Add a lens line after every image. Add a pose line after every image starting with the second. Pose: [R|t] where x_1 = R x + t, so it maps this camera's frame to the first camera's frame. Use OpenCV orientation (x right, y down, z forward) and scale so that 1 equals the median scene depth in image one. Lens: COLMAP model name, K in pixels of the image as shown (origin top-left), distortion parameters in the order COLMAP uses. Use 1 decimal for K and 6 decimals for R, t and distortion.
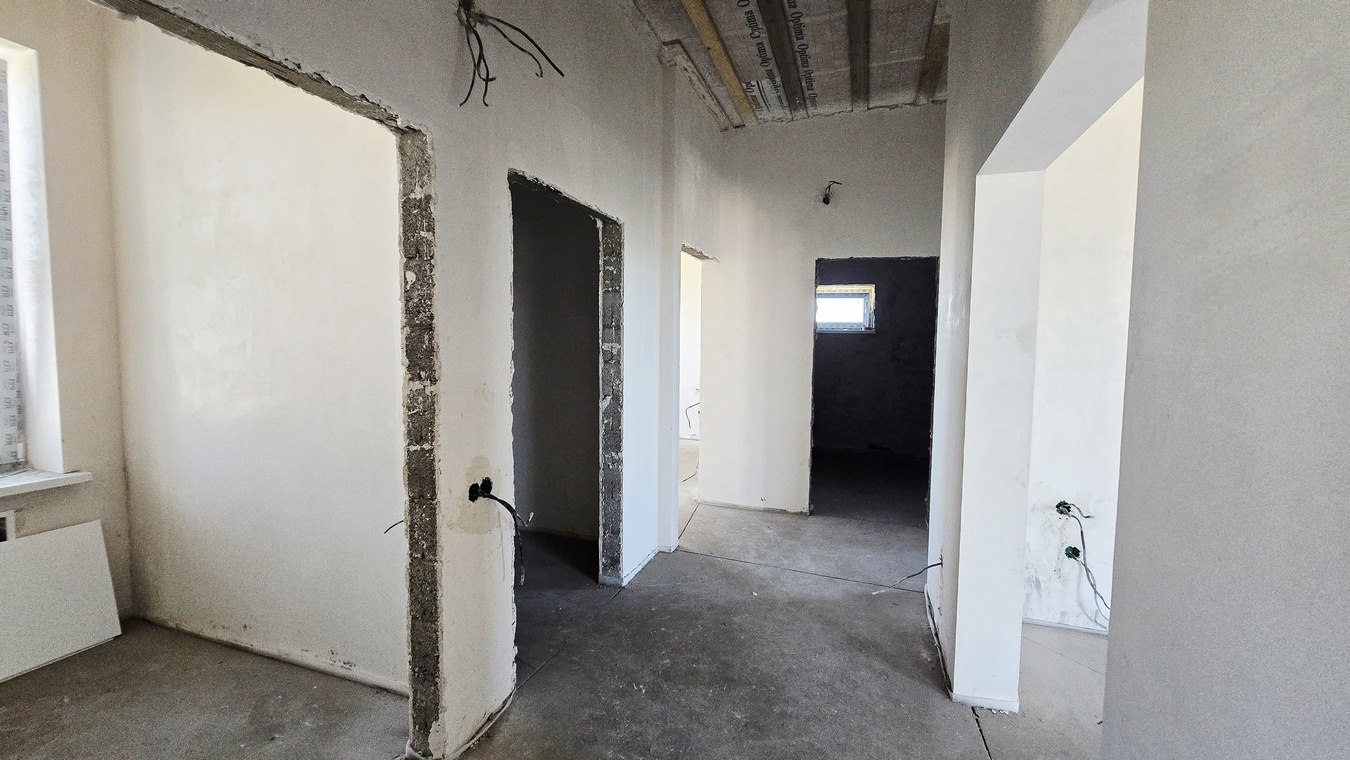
lens RADIAL K [[549.1, 0, 674.0], [0, 549.1, 382.3], [0, 0, 1]] dist [0.001543, -0.000536]
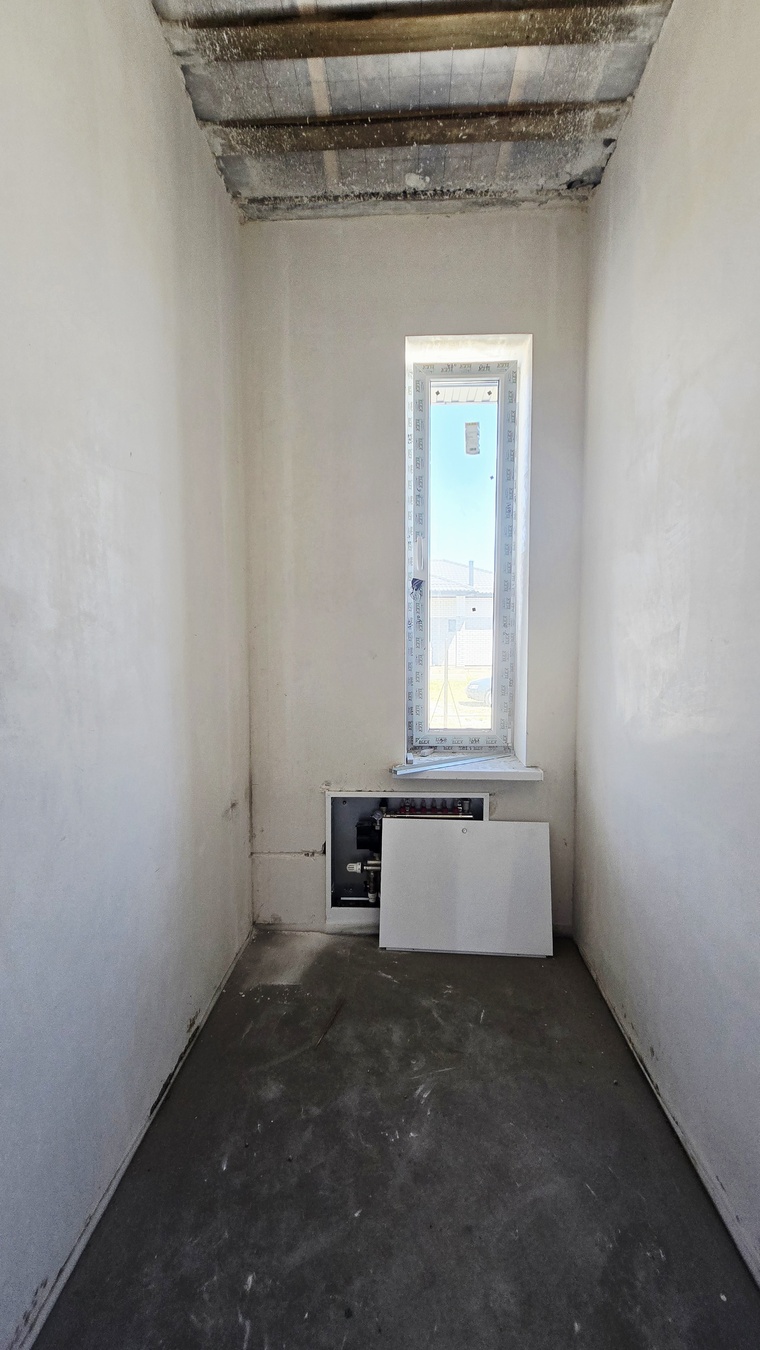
lens RADIAL K [[549.1, 0, 381.5], [0, 549.1, 674.3], [0, 0, 1]] dist [0.001543, -0.000536]
pose [[0.277095, 0.053599, -0.959346, -0.257160], [-0.058352, 0.997539, 0.038878, -0.022336], [0.959069, 0.045207, 0.279541, 0.483108]]
